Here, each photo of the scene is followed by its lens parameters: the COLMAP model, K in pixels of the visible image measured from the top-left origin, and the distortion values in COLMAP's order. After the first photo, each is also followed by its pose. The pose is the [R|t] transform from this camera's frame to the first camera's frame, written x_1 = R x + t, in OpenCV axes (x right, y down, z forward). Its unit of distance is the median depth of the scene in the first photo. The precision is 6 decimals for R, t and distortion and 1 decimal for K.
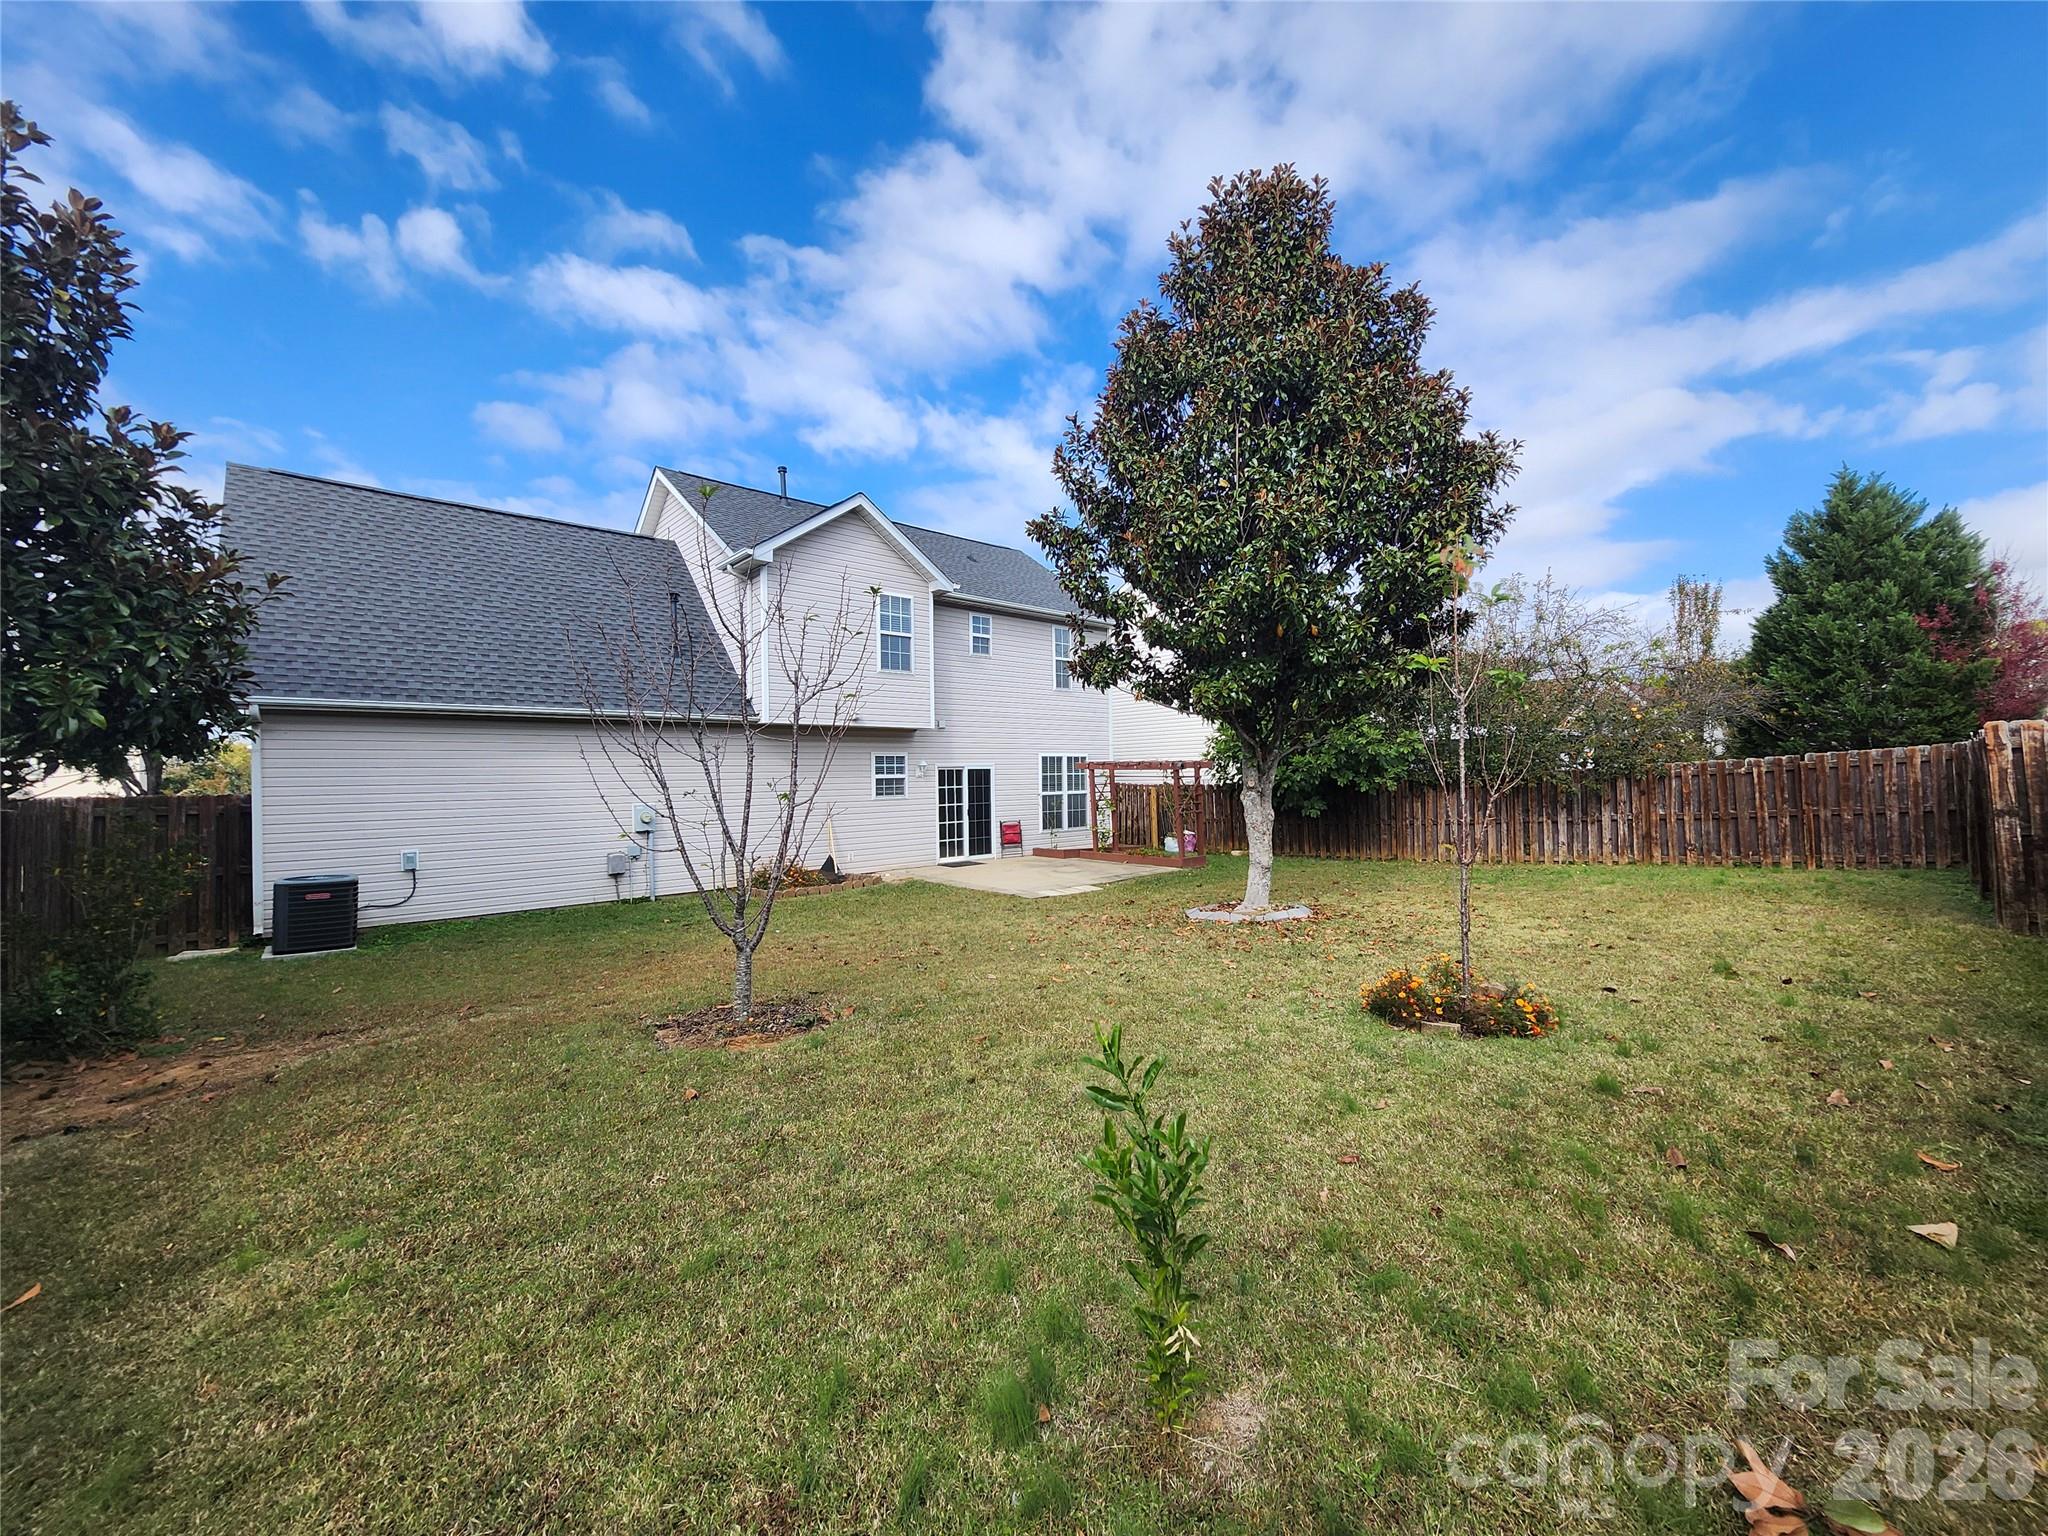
lens RADIAL K [[810.8, 0, 1033.6], [0, 810.8, 762.5], [0, 0, 1]] dist [0.000718, 0.000046]
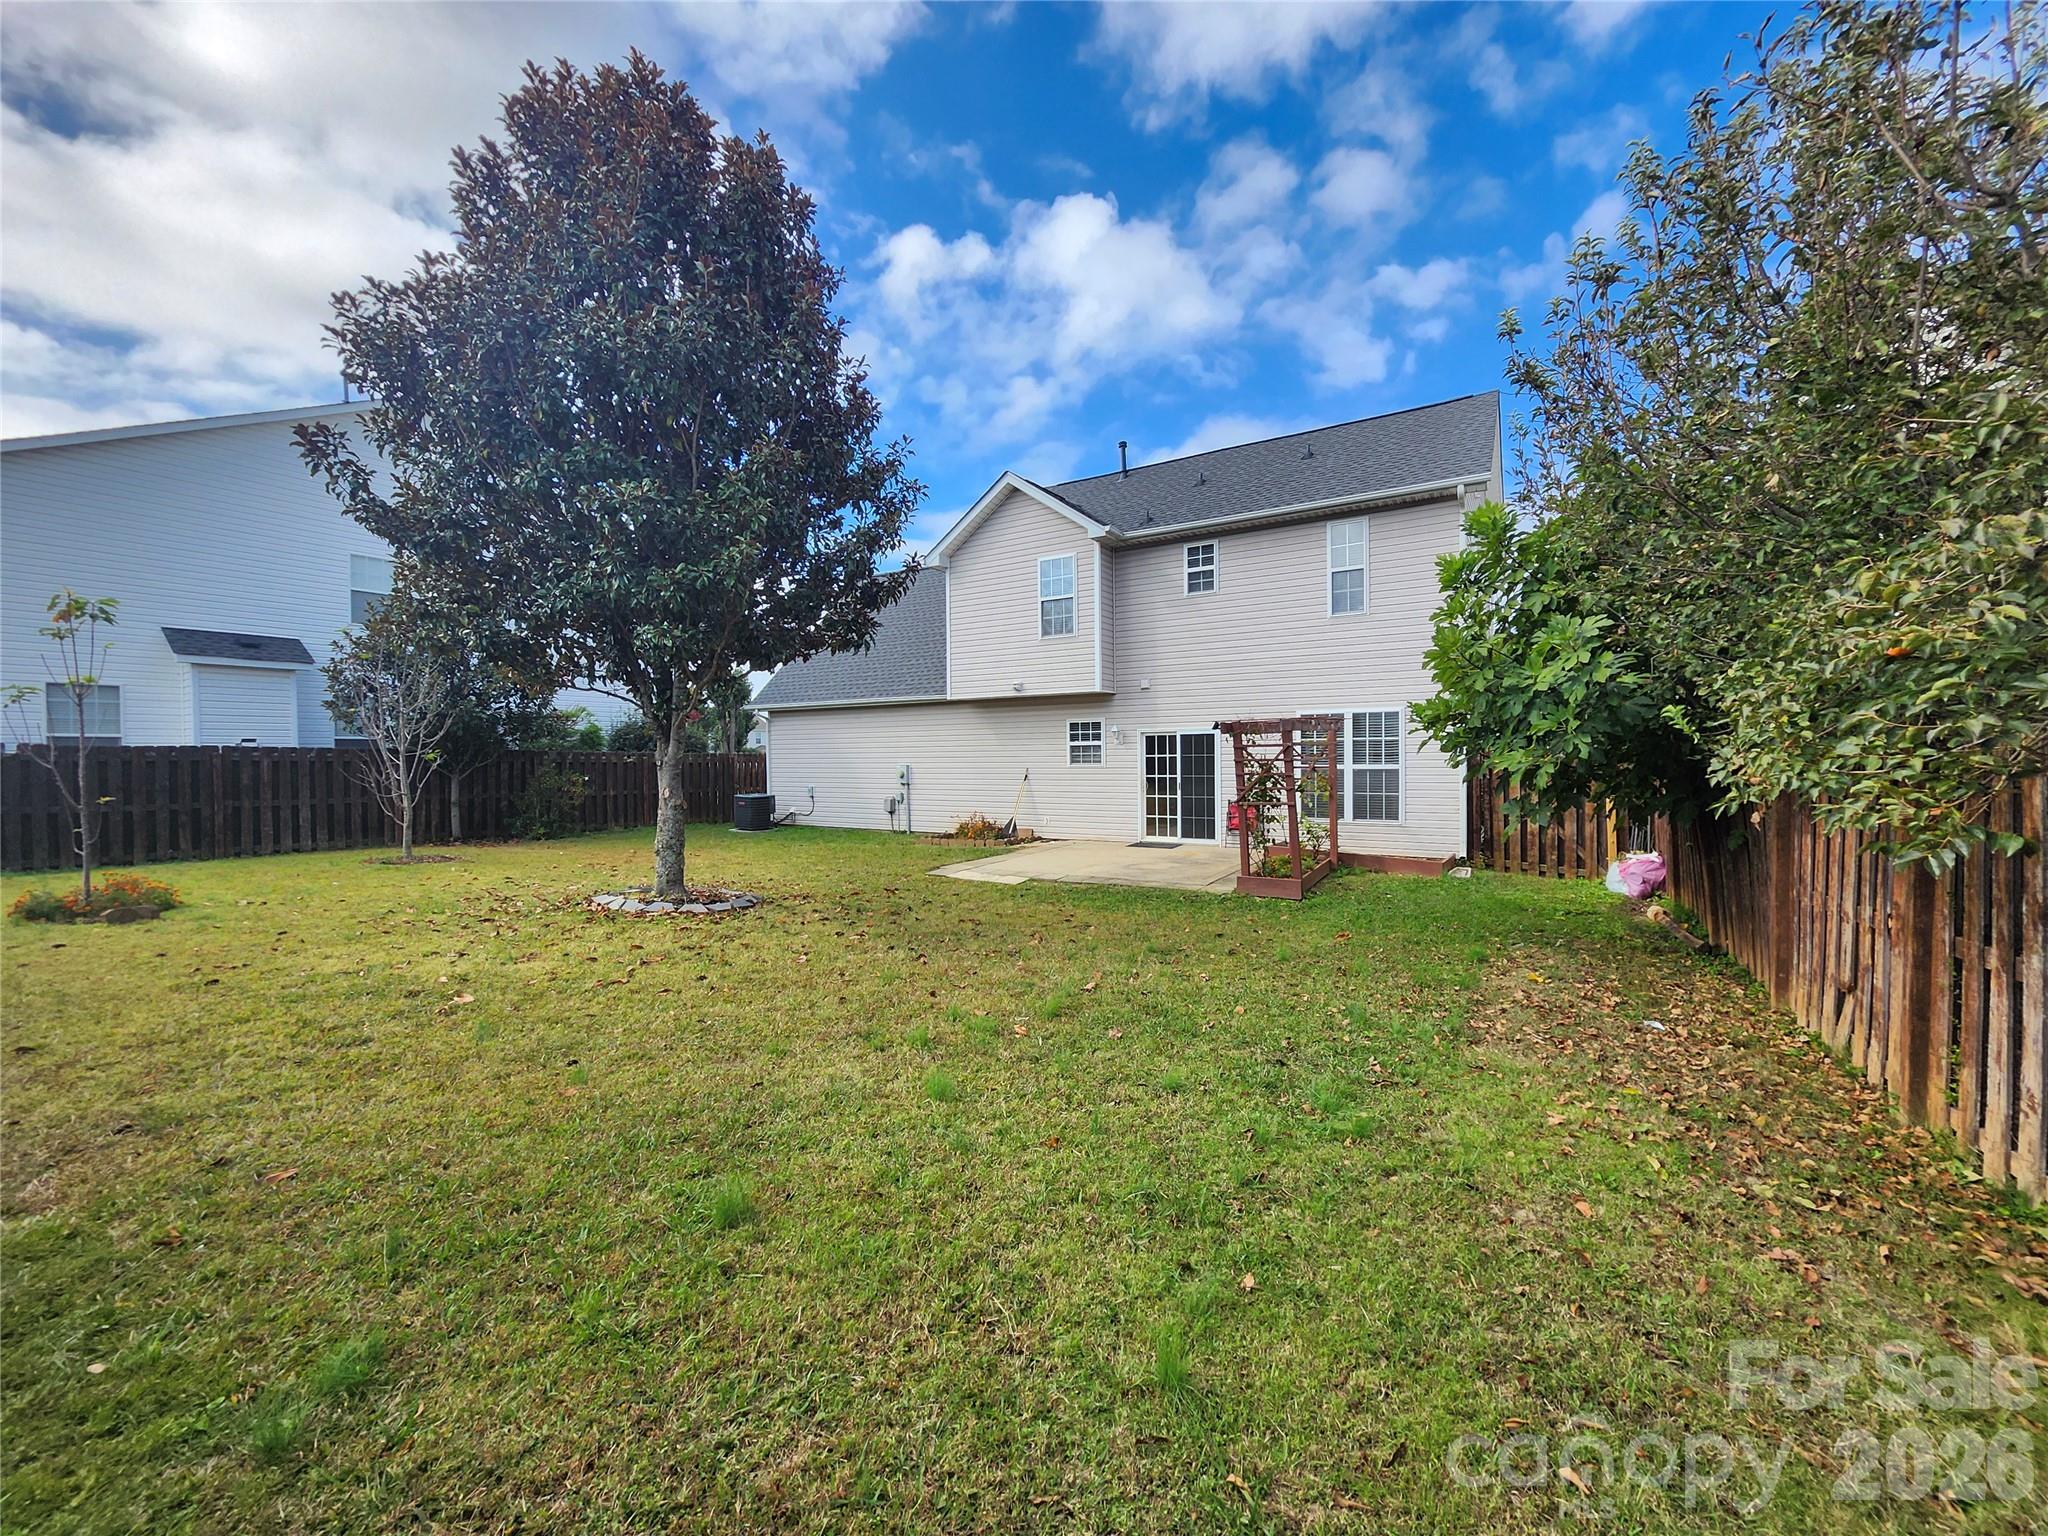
lens RADIAL K [[810.8, 0, 1033.2], [0, 810.8, 776.2], [0, 0, 1]] dist [0.000718, 0.000046]
pose [[0.253708, 0.024562, -0.966969, 0.699800], [0.008689, 0.999579, 0.027670, 0.027220], [0.967242, -0.015422, 0.253388, 0.647721]]
